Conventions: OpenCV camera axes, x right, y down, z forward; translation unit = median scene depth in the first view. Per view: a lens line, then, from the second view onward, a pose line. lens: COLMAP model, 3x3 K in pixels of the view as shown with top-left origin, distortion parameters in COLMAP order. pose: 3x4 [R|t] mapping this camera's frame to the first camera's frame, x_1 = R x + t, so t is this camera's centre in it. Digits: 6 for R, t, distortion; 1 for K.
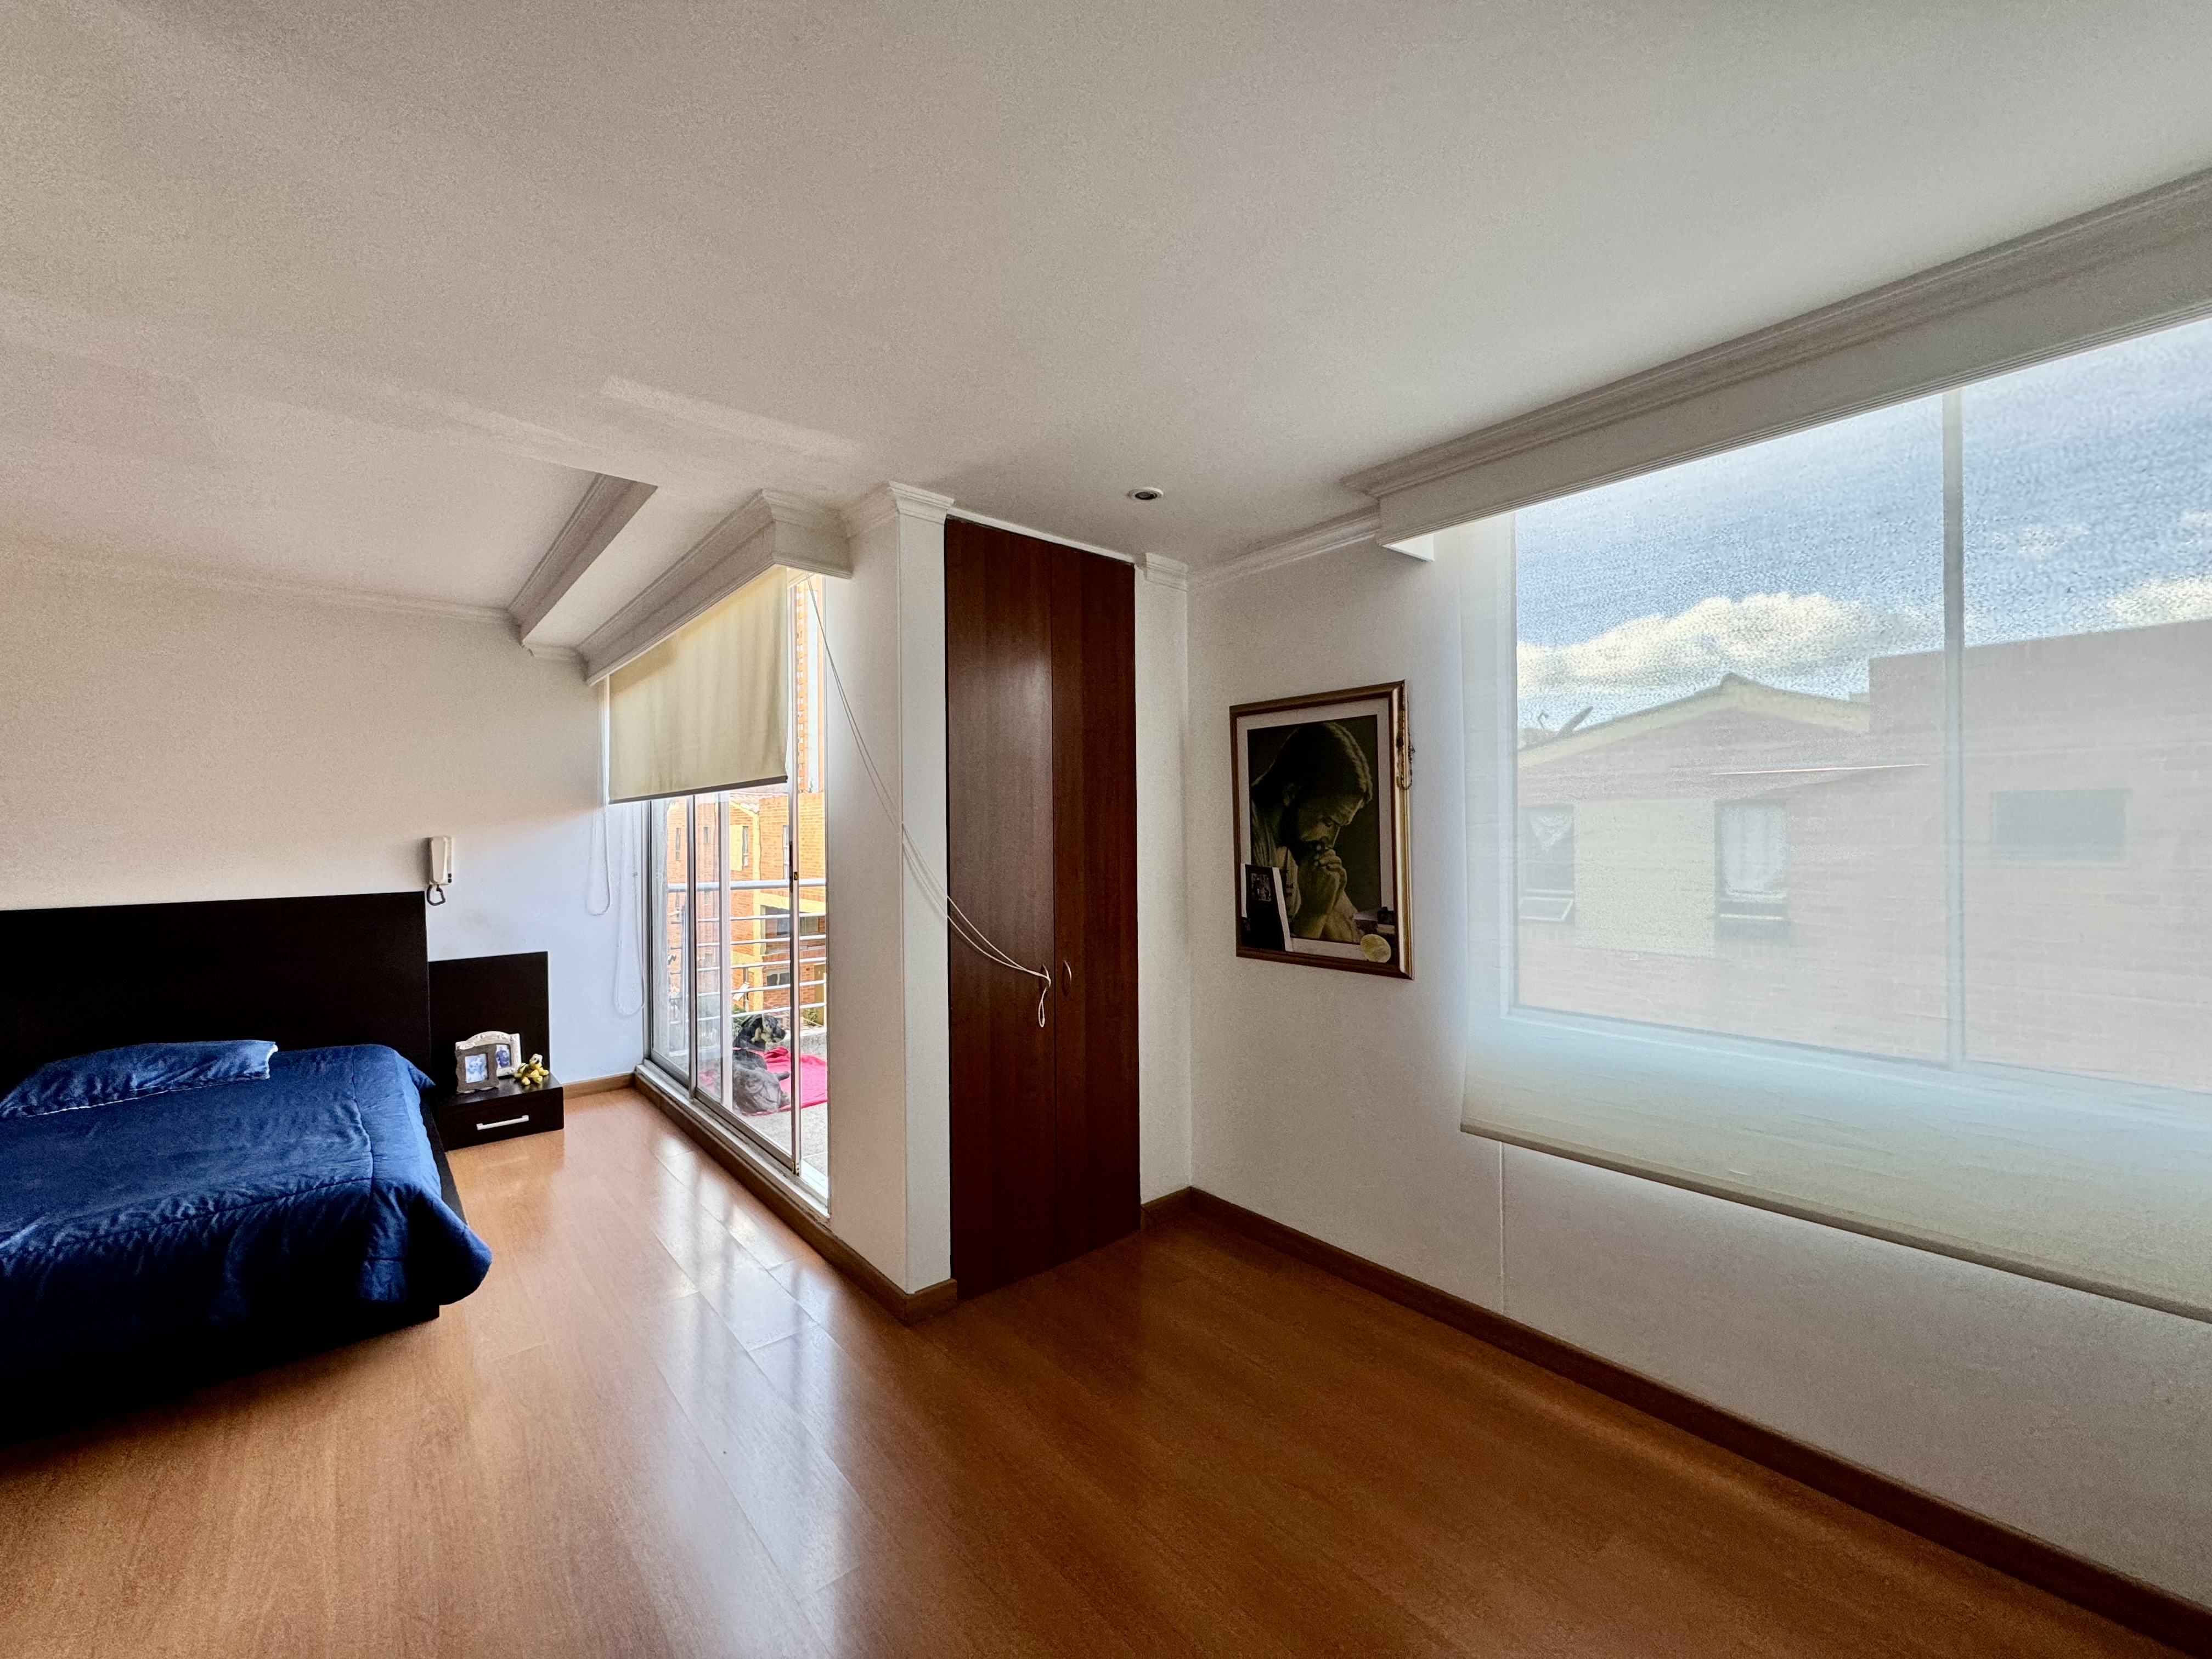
lens RADIAL K [[889.6, 0, 1105.7], [0, 889.6, 842.5], [0, 0, 1]] dist [-0.001497, 0.000133]
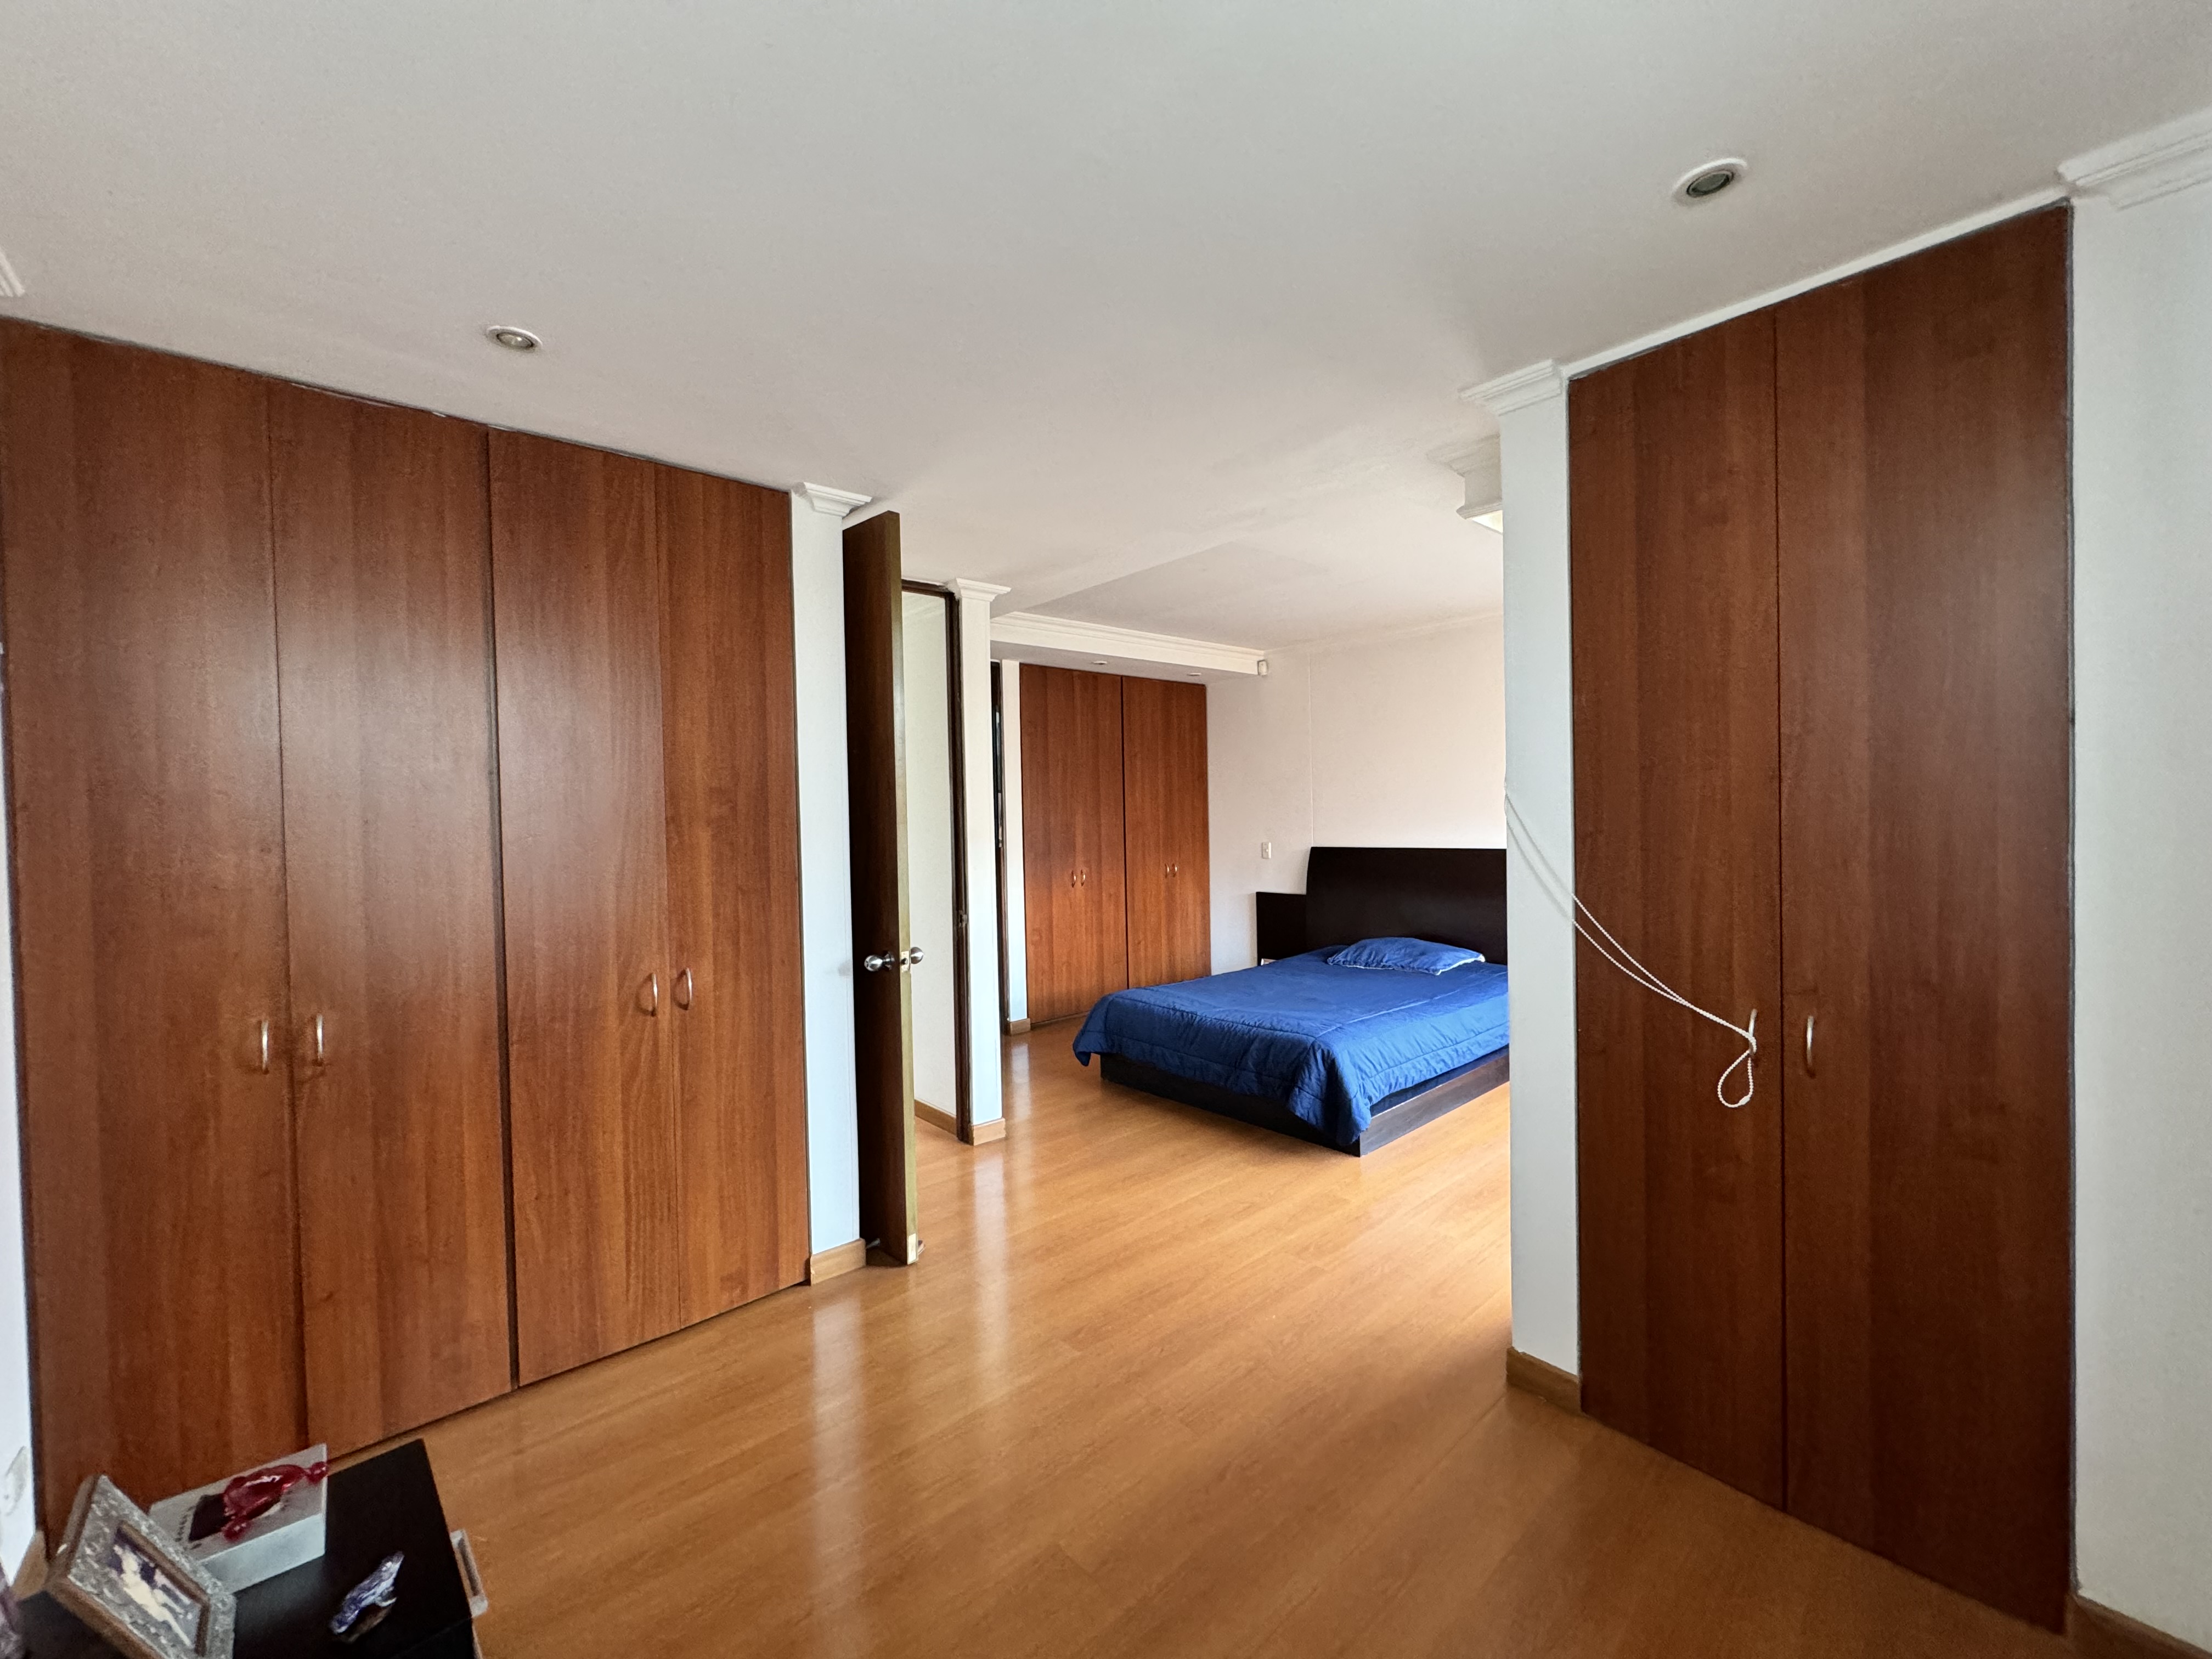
lens RADIAL K [[891.8, 0, 1099.8], [0, 891.8, 834.8], [0, 0, 1]] dist [0.002008, 0.000070]
pose [[0.003815, 0.033493, -0.999432, 0.530467], [0.009639, 0.999391, 0.033528, -0.008643], [0.999946, -0.009762, 0.003490, 0.535476]]
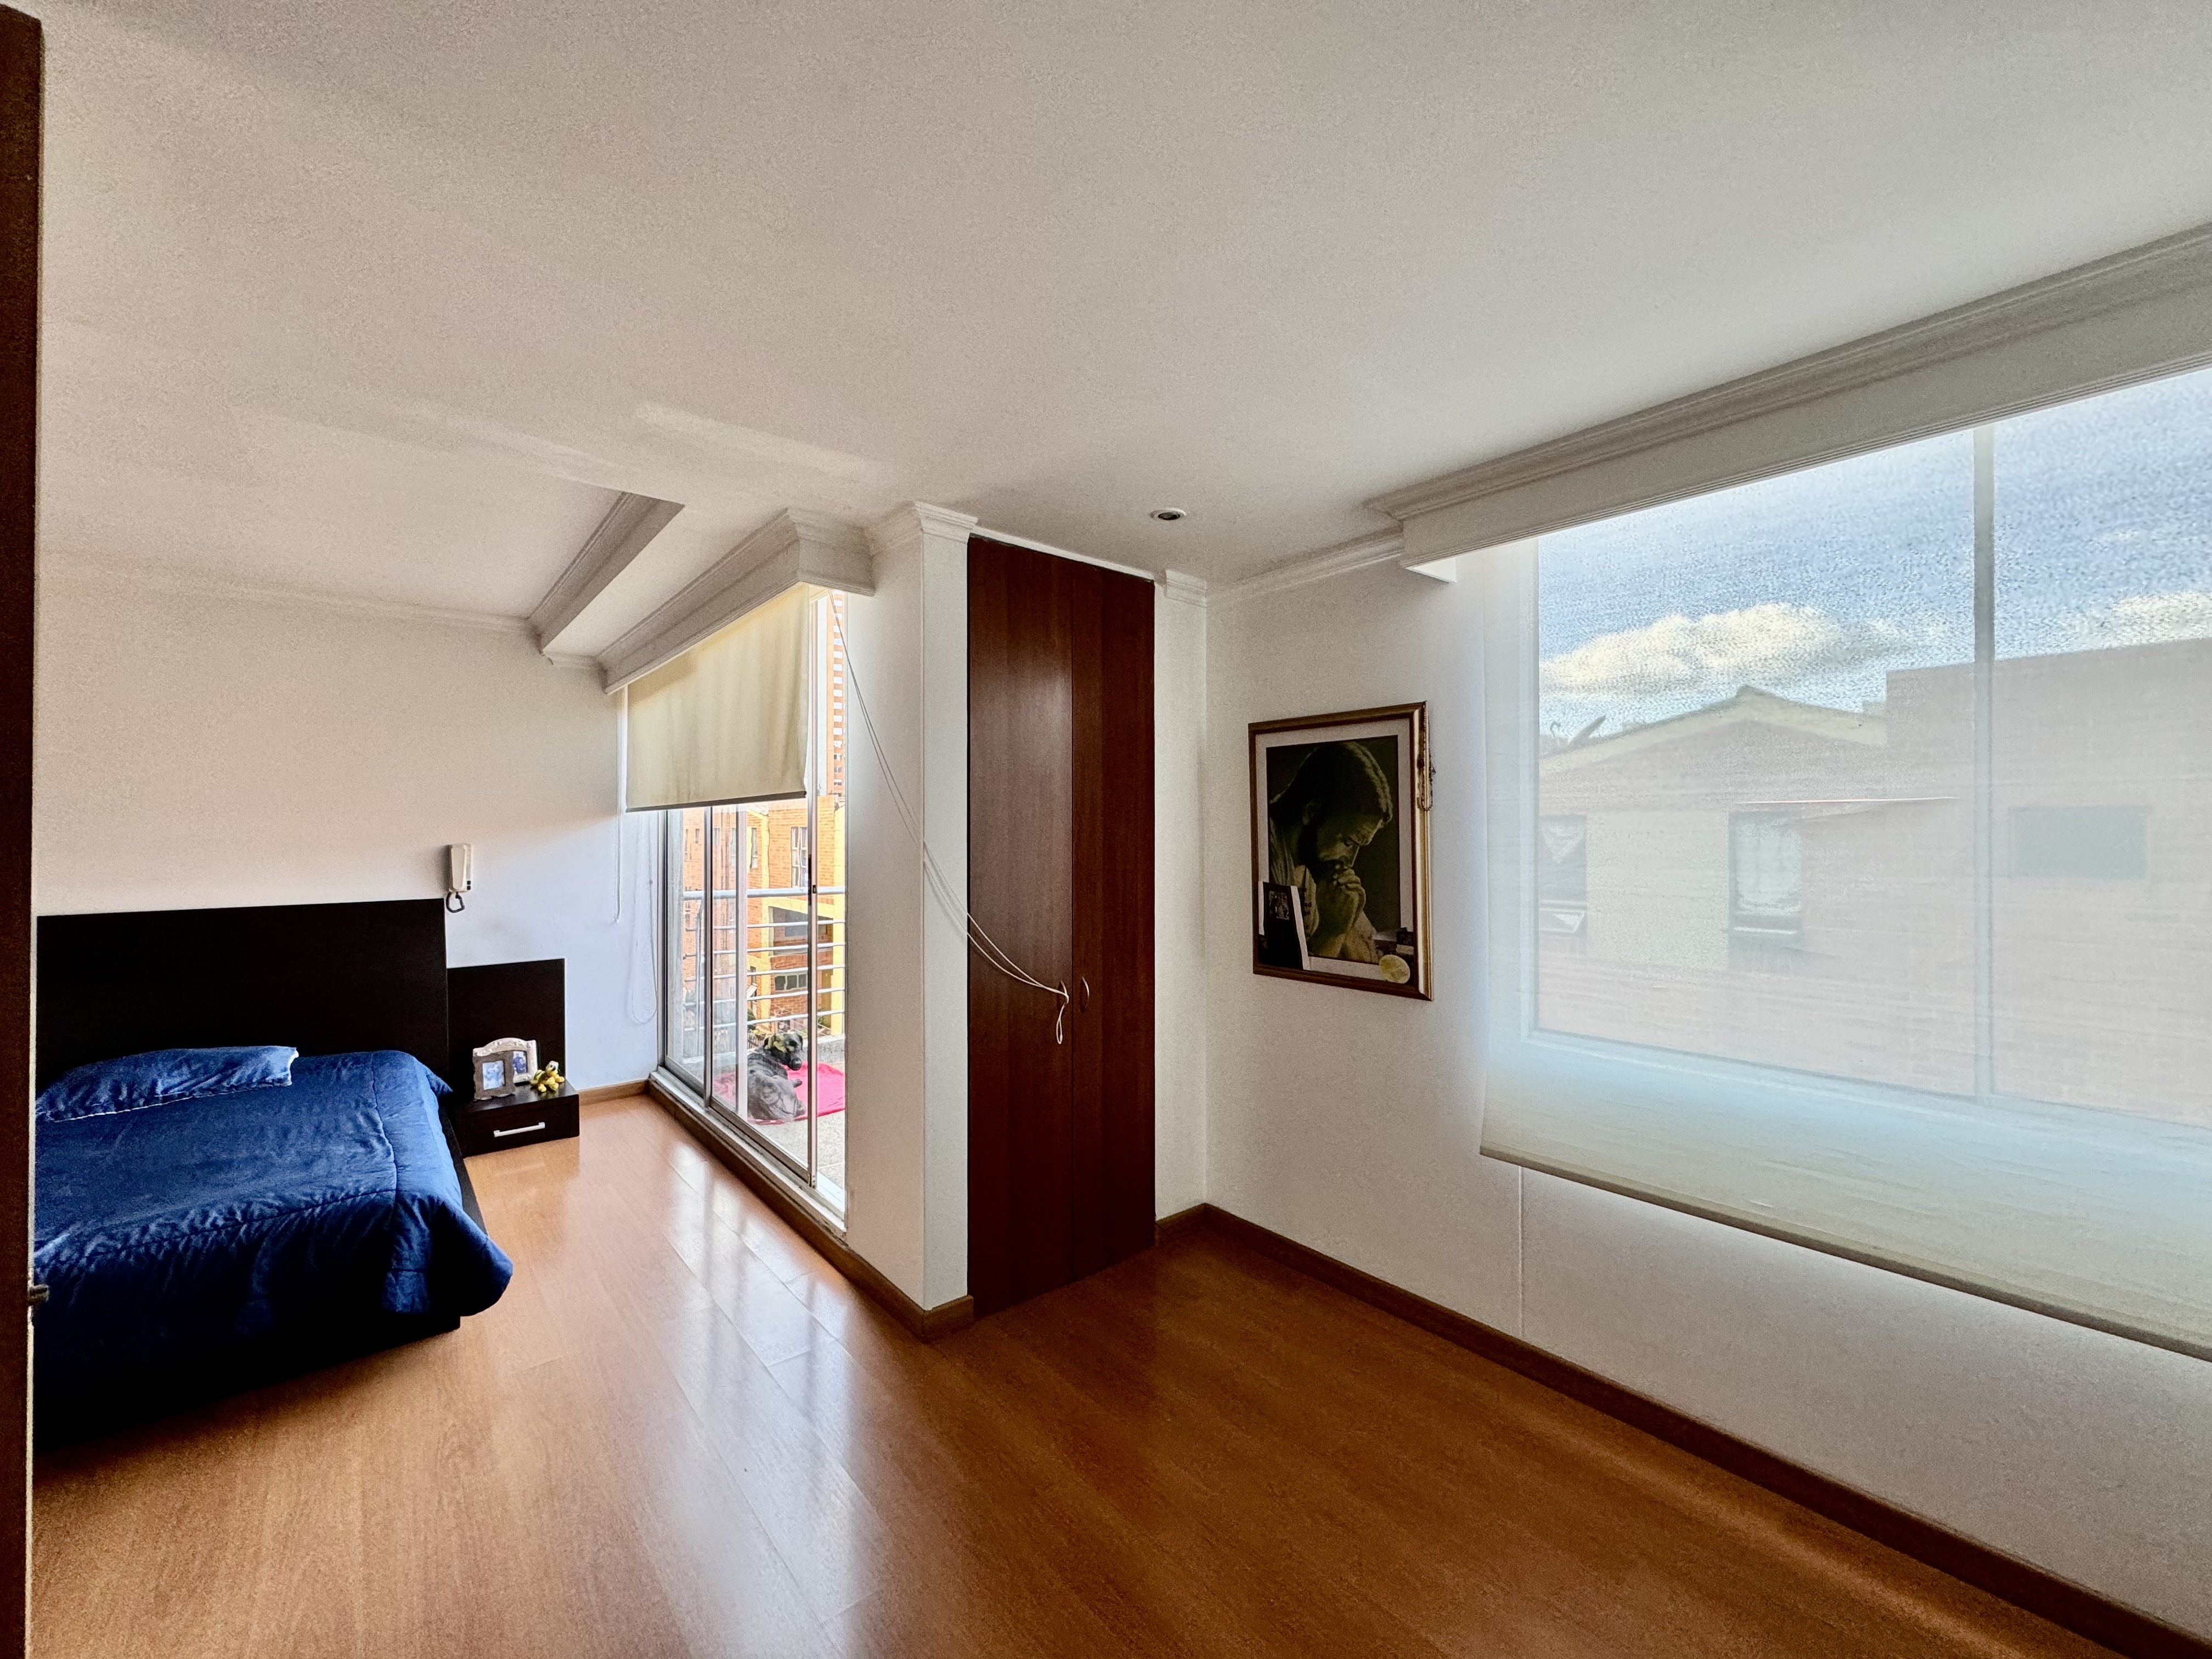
lens RADIAL K [[890.6, 0, 1103.8], [0, 890.6, 841.6], [0, 0, 1]] dist [-0.001379, -0.000006]
pose [[0.999935, 0.008091, -0.008090, -0.014897], [-0.008114, 0.999963, -0.002896, -0.016983], [0.008066, 0.002961, 0.999963, -0.003169]]
